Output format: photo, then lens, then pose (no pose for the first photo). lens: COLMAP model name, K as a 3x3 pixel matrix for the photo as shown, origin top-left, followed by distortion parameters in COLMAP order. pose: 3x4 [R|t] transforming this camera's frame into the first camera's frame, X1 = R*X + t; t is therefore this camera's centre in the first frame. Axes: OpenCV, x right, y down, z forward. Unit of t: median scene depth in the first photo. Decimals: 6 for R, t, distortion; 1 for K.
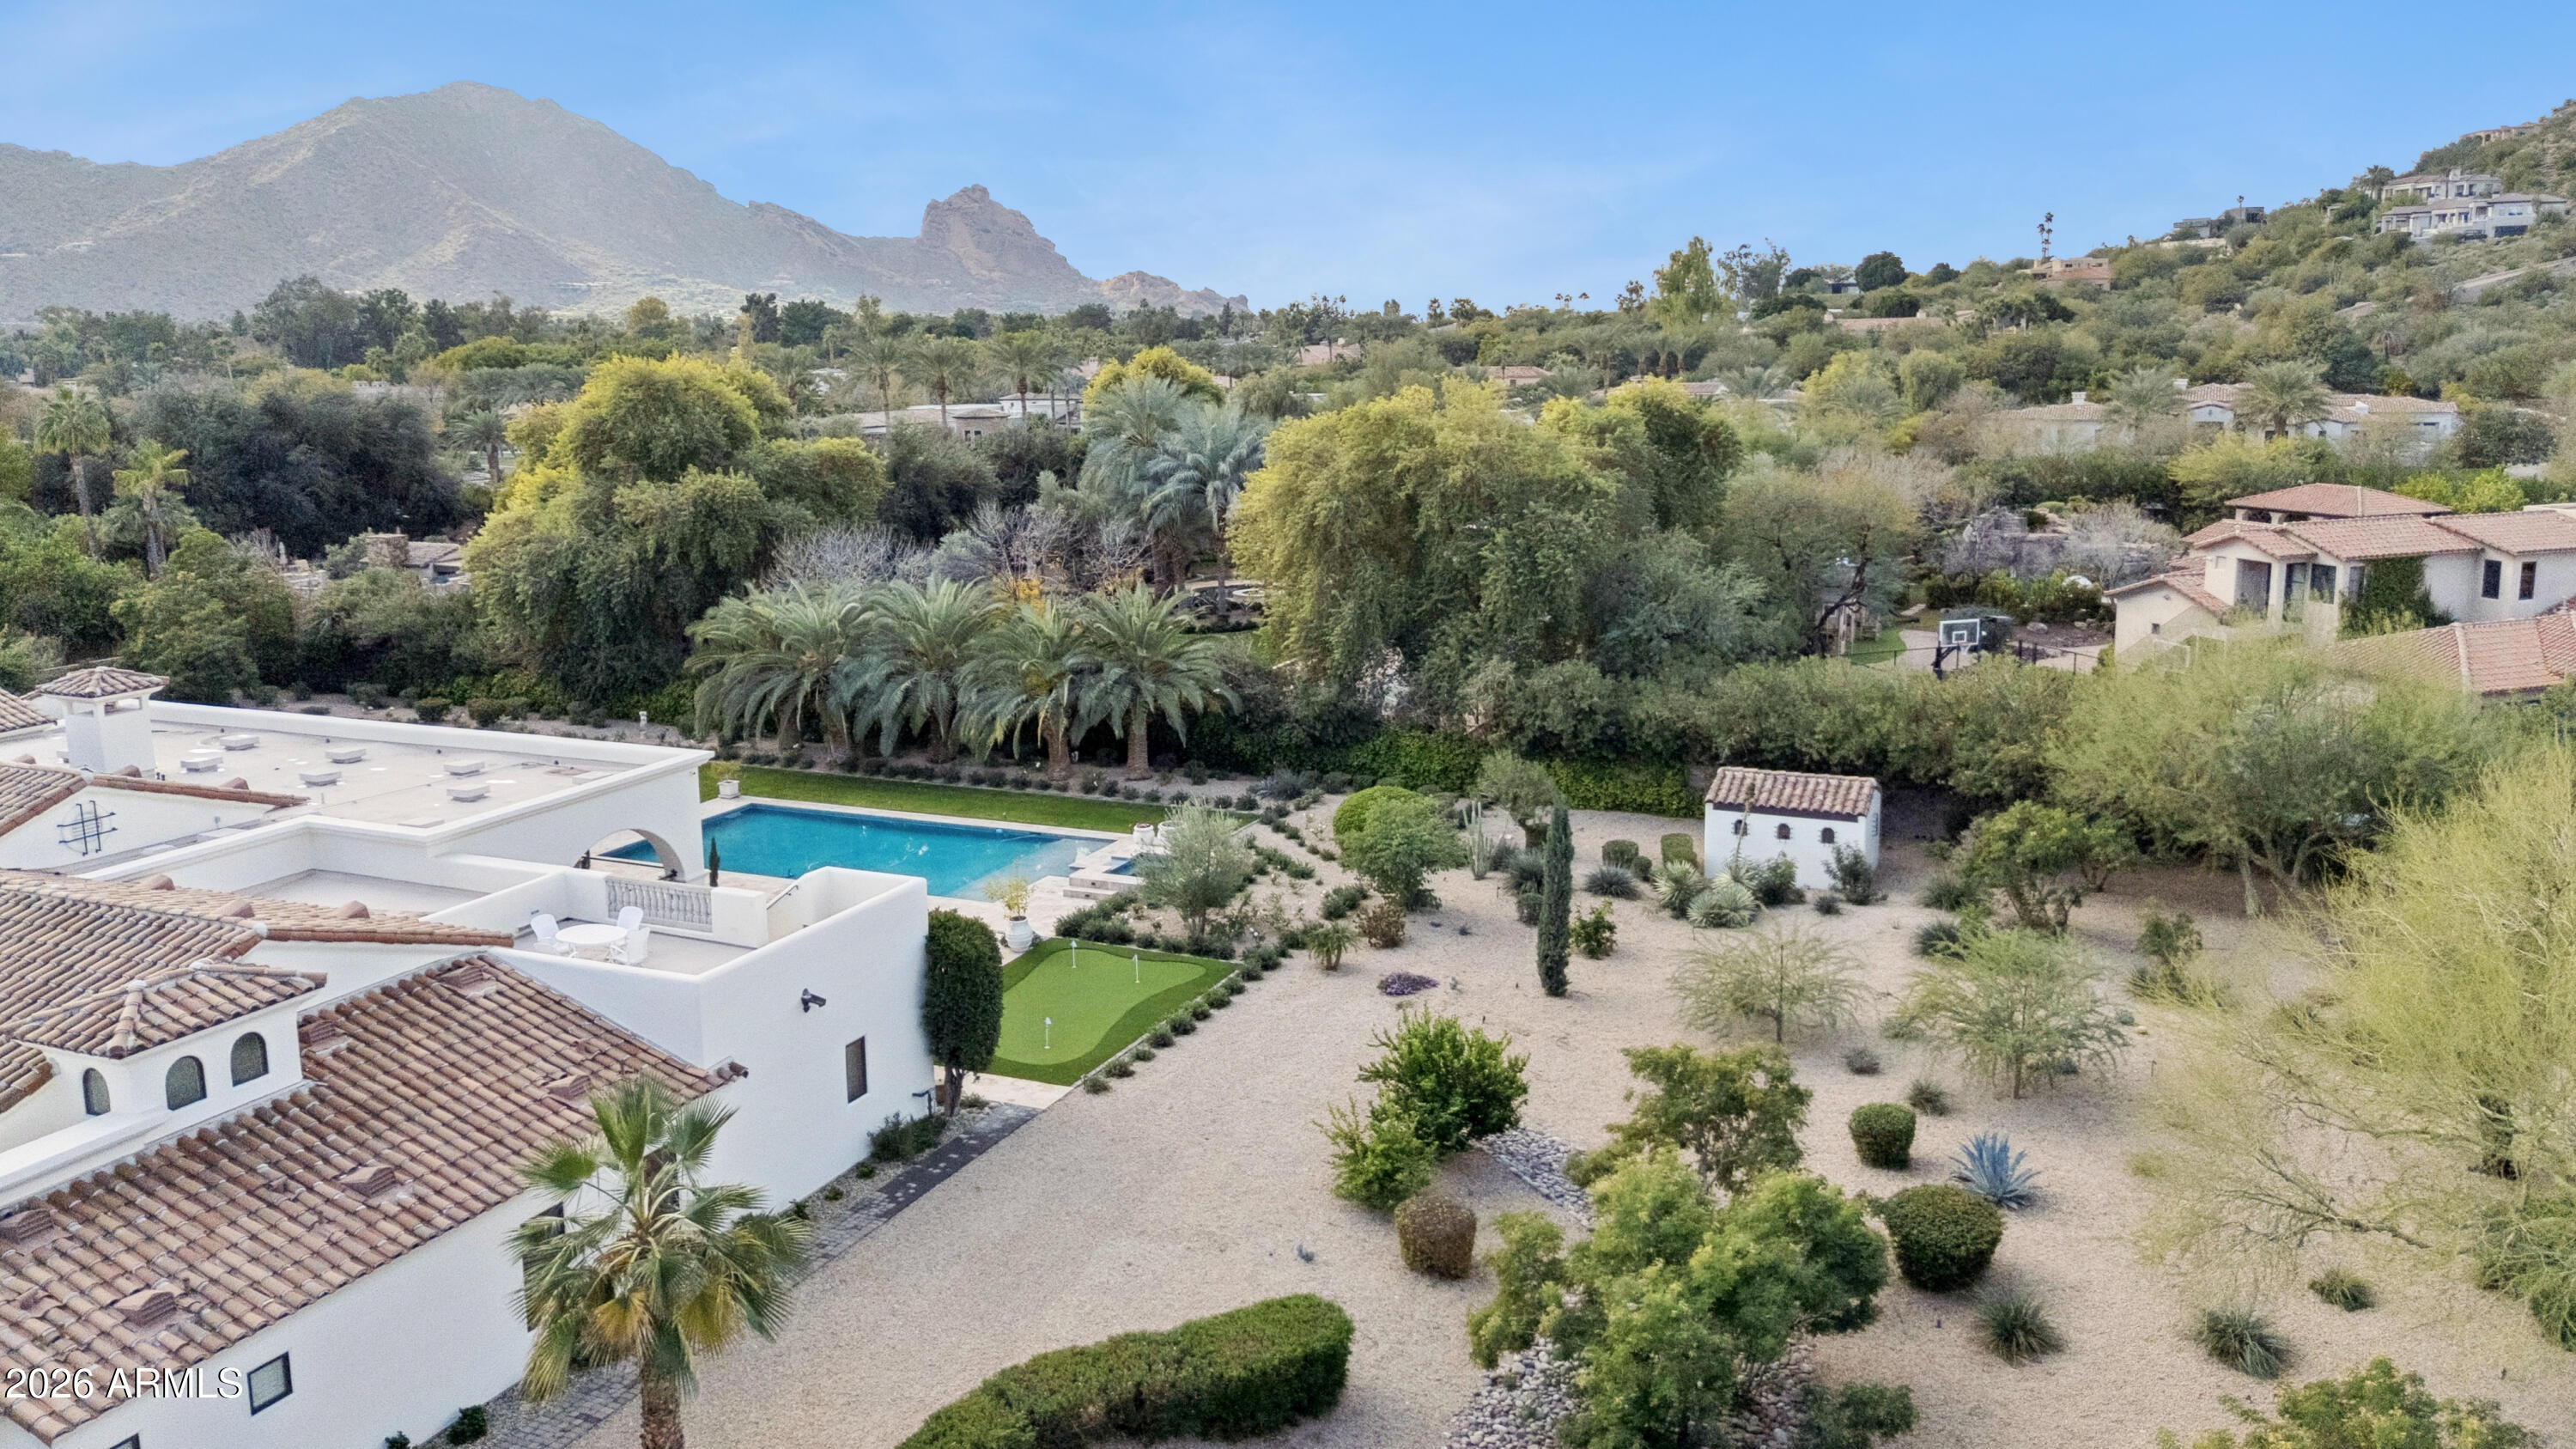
lens RADIAL K [[1837.1, 0, 1299.9], [0, 1837.1, 670.5], [0, 0, 1]] dist [0.137828, -0.182149]
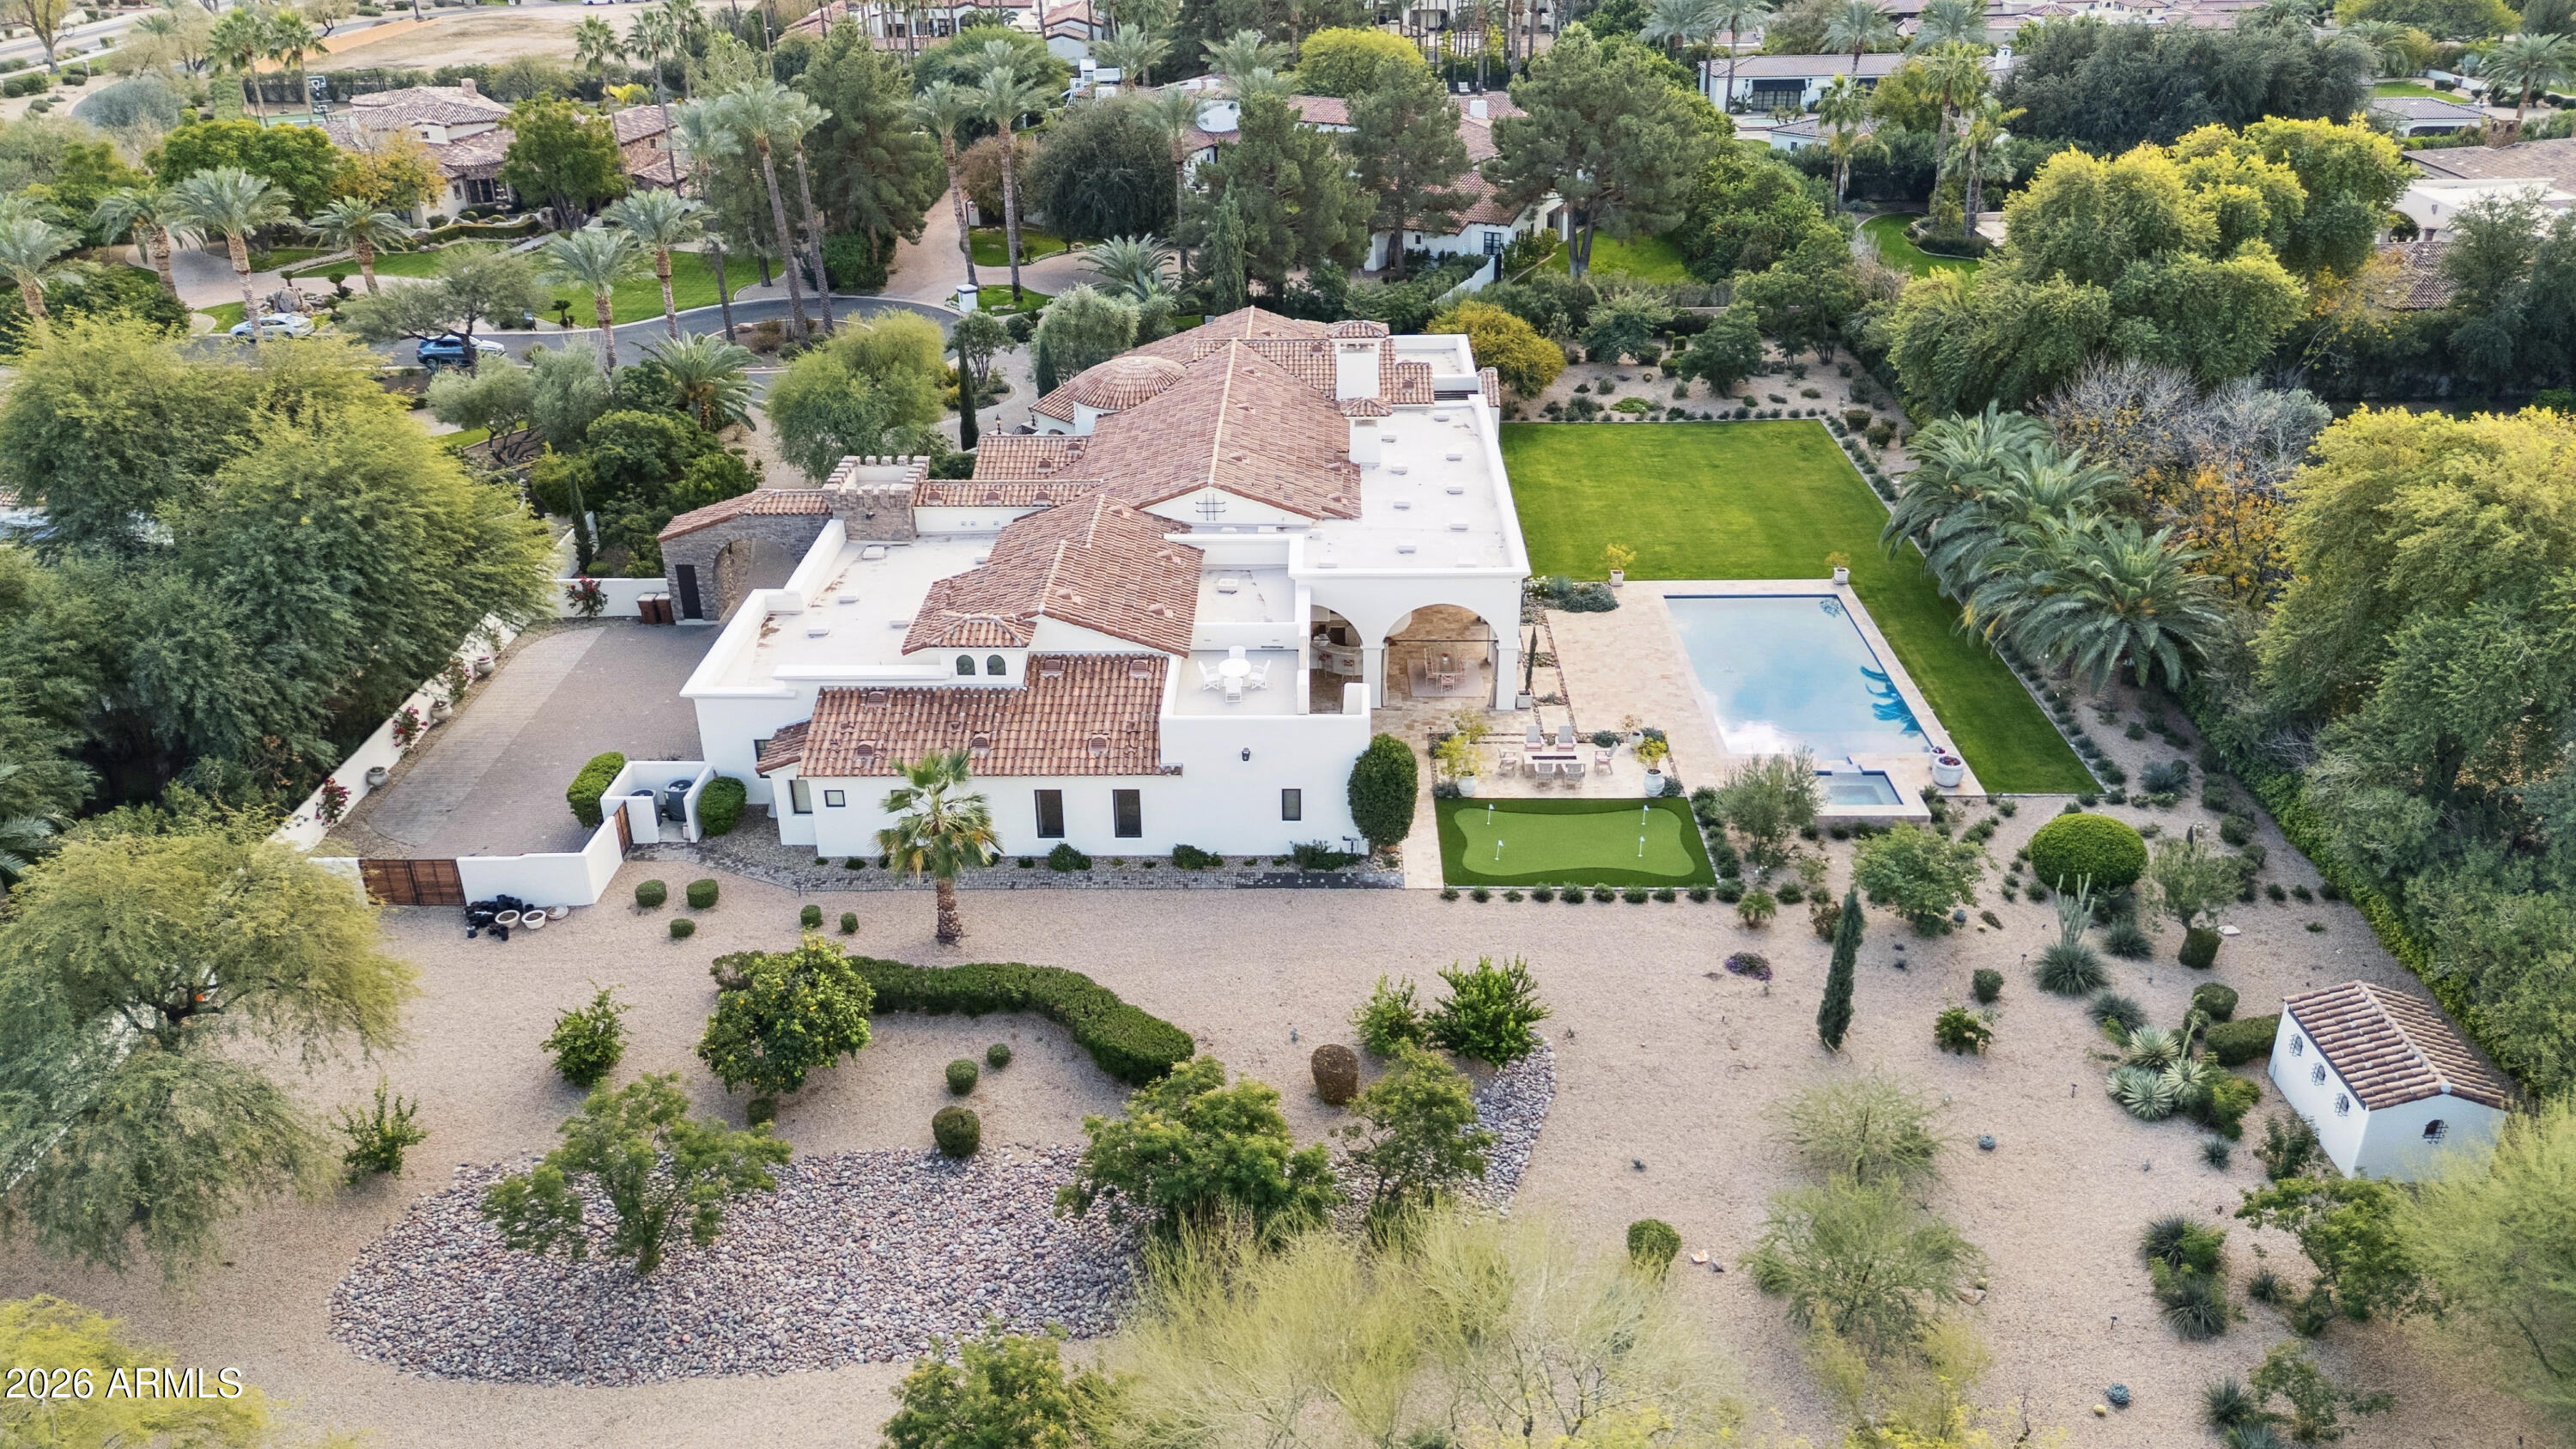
lens RADIAL K [[1881.5, 0, 1288.0], [0, 1881.5, 724.5], [0, 0, 1]] dist [0.084590, -0.083911]
pose [[0.383154, 0.415437, -0.824988, 0.626797], [-0.148025, 0.909222, 0.389106, -0.282494], [0.911747, -0.026968, 0.409867, 0.180444]]
